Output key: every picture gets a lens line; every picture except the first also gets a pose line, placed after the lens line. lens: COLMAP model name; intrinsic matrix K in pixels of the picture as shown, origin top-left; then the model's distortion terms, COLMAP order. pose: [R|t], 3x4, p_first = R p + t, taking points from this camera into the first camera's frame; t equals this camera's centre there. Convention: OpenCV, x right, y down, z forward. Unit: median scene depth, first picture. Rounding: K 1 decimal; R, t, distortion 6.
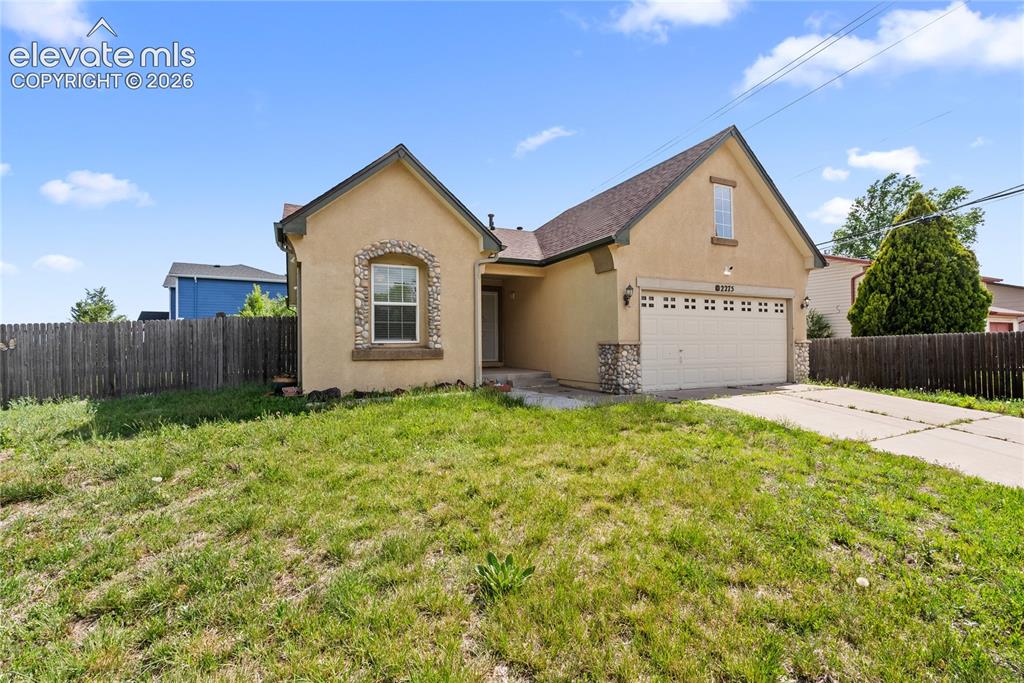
lens RADIAL K [[455.8, 0, 514.0], [0, 455.8, 339.7], [0, 0, 1]] dist [-0.003102, 0.000481]
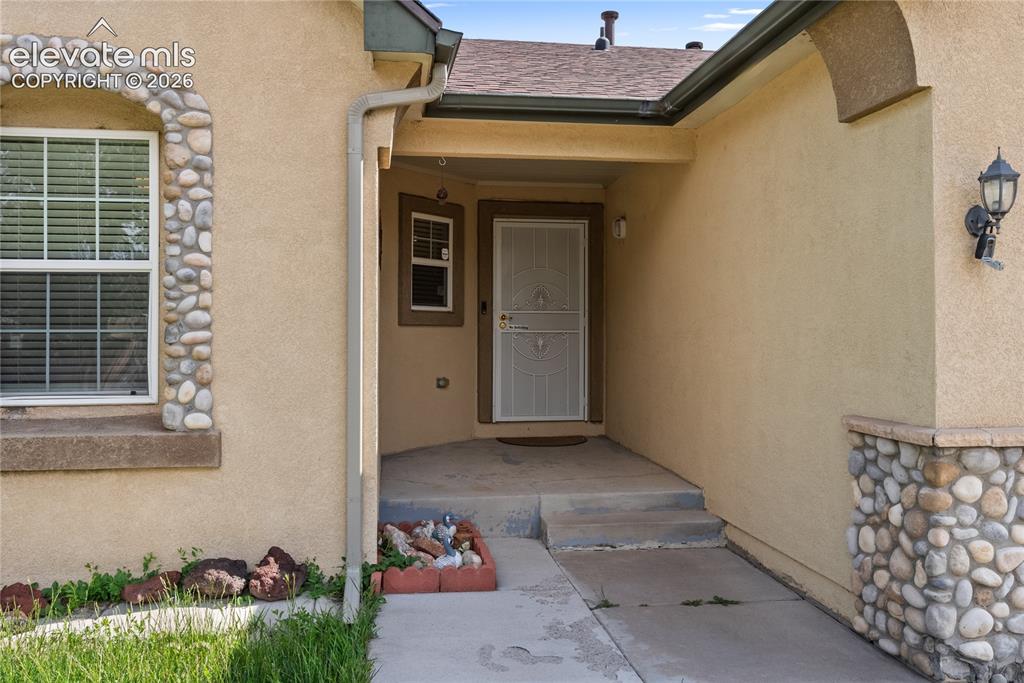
lens RADIAL K [[862.5, 0, 511.9], [0, 862.5, 323.3], [0, 0, 1]] dist [0.003762, 0.000619]
pose [[0.953715, 0.006314, -0.300646, 0.161025], [-0.004246, 0.999963, 0.007533, -0.047620], [0.300682, -0.005907, 0.953706, 0.558737]]
